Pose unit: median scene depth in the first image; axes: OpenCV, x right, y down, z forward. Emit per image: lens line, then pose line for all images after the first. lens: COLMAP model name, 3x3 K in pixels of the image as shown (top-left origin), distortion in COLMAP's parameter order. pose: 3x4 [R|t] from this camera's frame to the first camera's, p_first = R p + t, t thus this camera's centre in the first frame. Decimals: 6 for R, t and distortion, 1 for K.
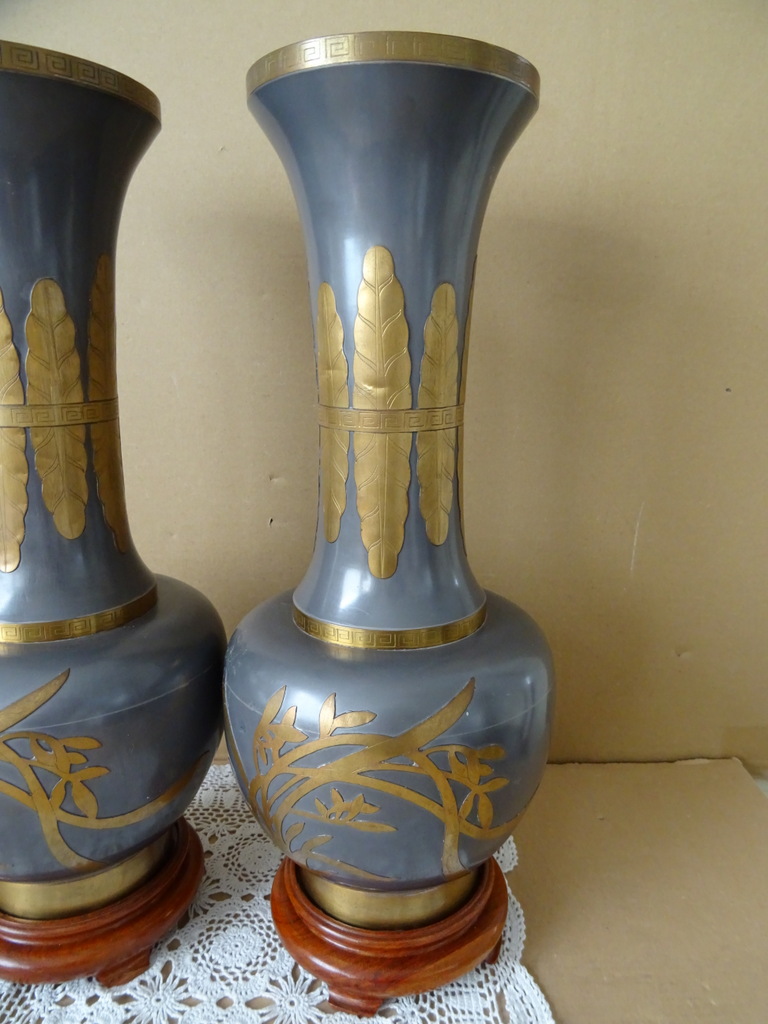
lens RADIAL K [[747.0, 0, 377.8], [0, 747.0, 514.9], [0, 0, 1]] dist [0.002322, -0.015882]
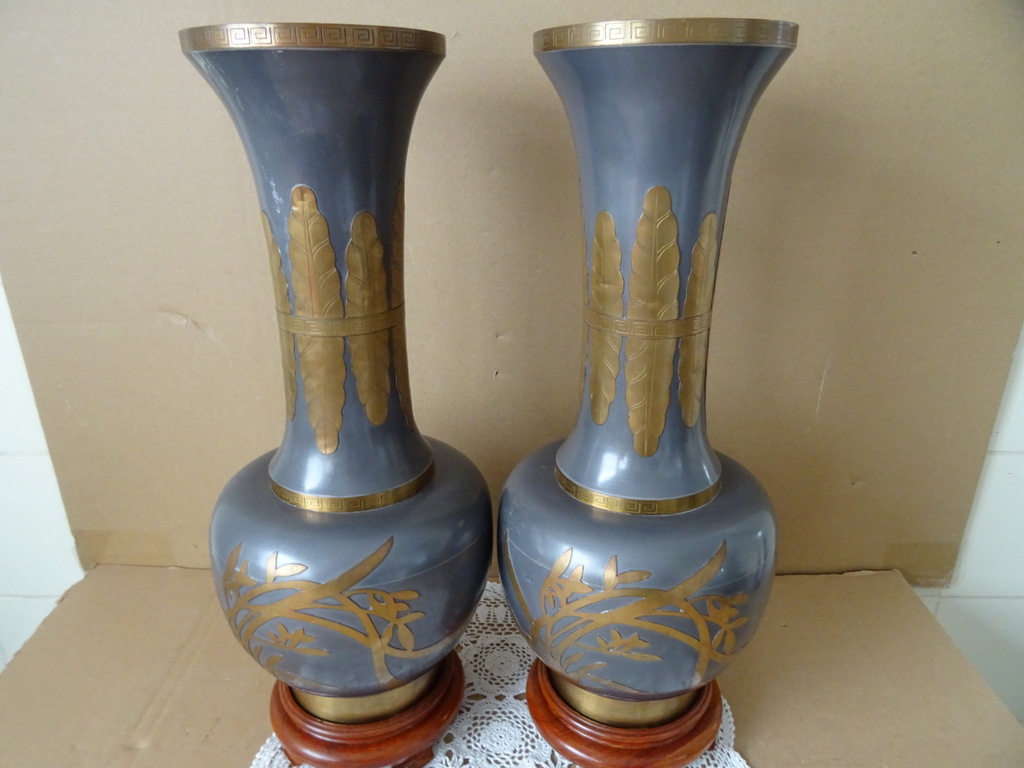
lens RADIAL K [[747.0, 0, 498.3], [0, 747.0, 392.0], [0, 0, 1]] dist [0.002322, -0.015882]
pose [[0.999915, -0.012757, 0.002804, -0.193137], [0.012279, 0.991298, 0.131065, -0.149509], [-0.004451, -0.131020, 0.991370, -0.145883]]
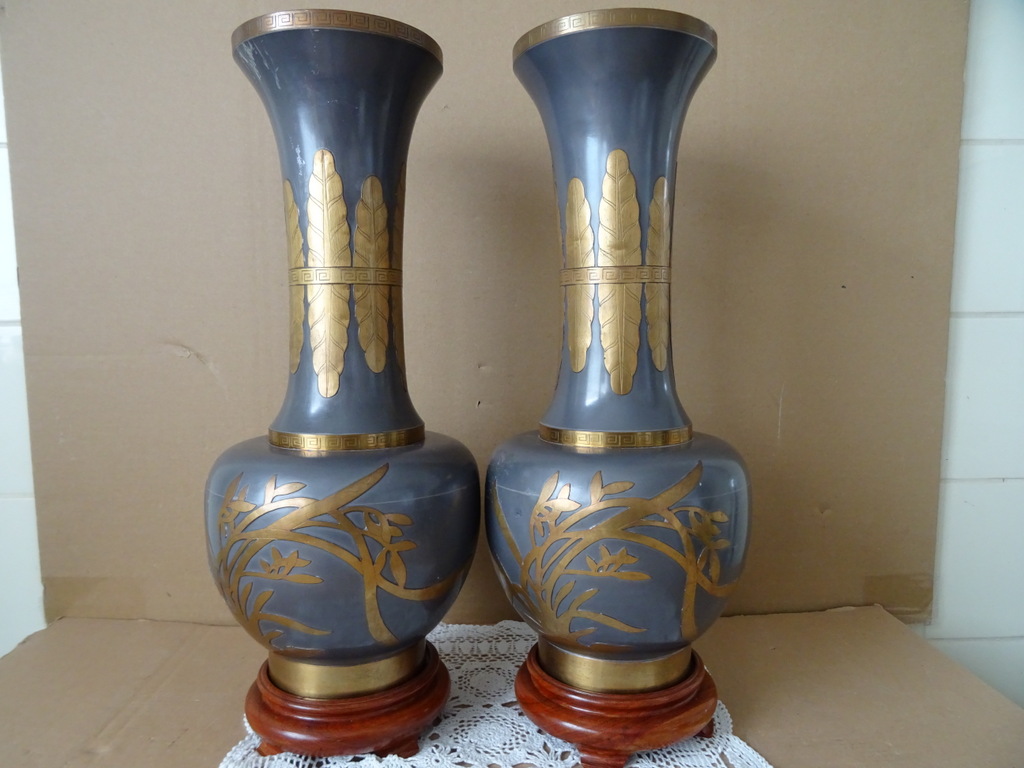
lens RADIAL K [[747.0, 0, 497.9], [0, 747.0, 382.9], [0, 0, 1]] dist [0.002322, -0.015882]
pose [[0.998673, -0.014642, 0.049368, -0.229908], [0.022369, 0.986896, -0.159801, 0.226378], [-0.046382, 0.160693, 0.985914, -0.240794]]
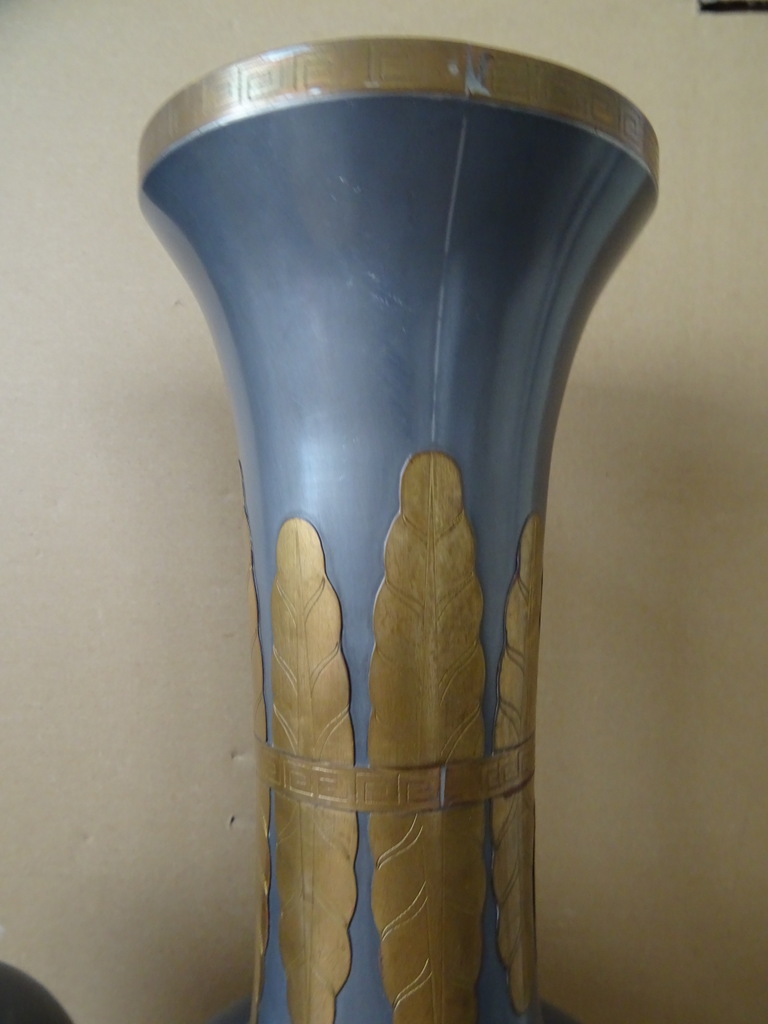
lens RADIAL K [[747.0, 0, 379.3], [0, 747.0, 509.3], [0, 0, 1]] dist [0.002322, -0.015882]
pose [[0.998970, -0.003938, -0.045208, 0.027356], [-0.005484, 0.978451, -0.206405, -0.171339], [0.045047, 0.206440, 0.977422, 0.403154]]
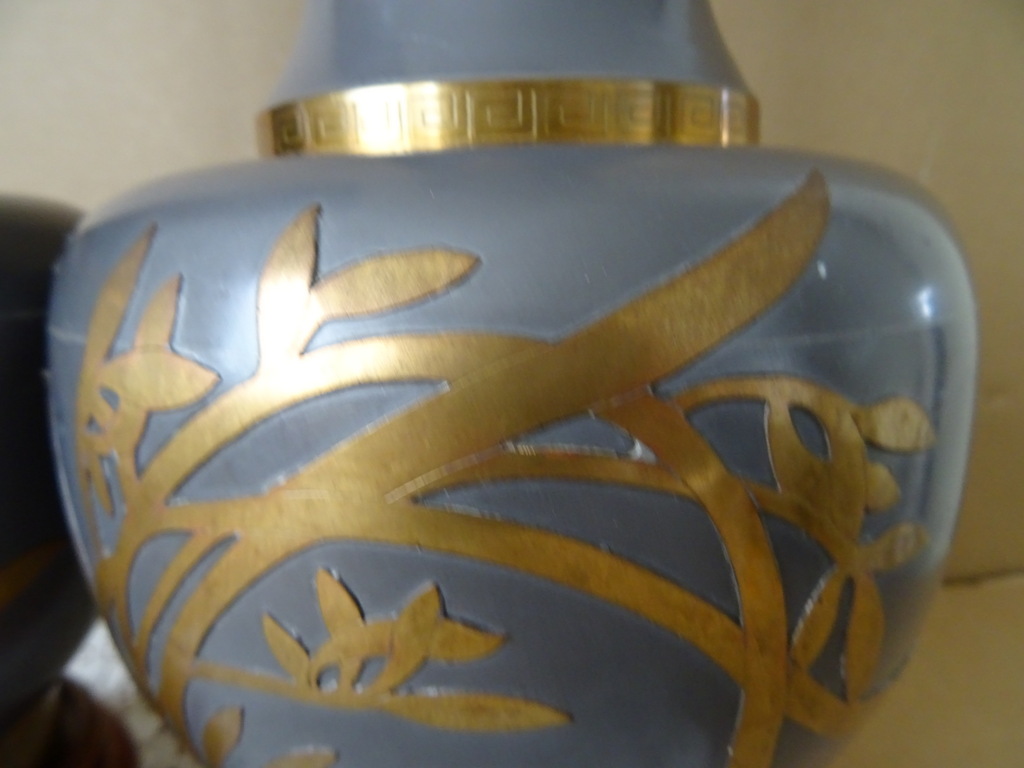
lens RADIAL K [[747.0, 0, 526.7], [0, 747.0, 371.5], [0, 0, 1]] dist [0.002322, -0.015882]
pose [[0.999245, -0.028370, 0.026536, 0.006562], [0.028451, 0.999592, -0.002697, 0.232606], [-0.026449, 0.003449, 0.999644, 0.572279]]
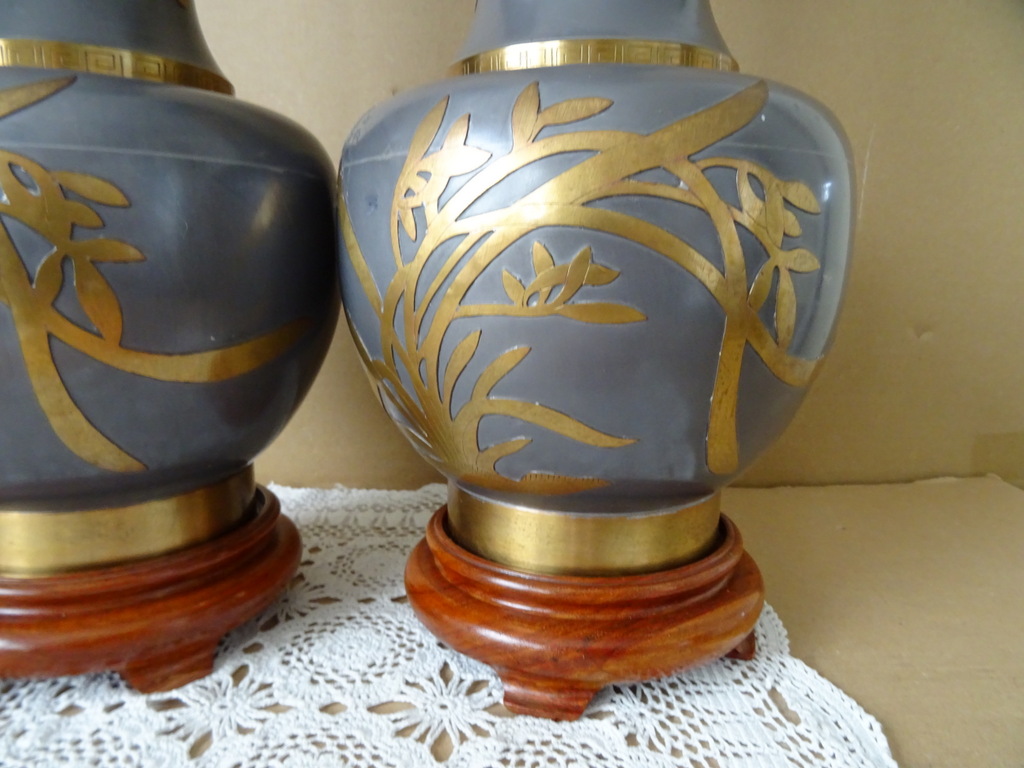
lens RADIAL K [[747.0, 0, 507.1], [0, 747.0, 376.8], [0, 0, 1]] dist [0.002322, -0.015882]
pose [[0.999274, -0.002229, 0.038039, -0.079825], [0.004911, 0.997495, -0.070572, 0.396553], [-0.037787, 0.070708, 0.996781, 0.337718]]
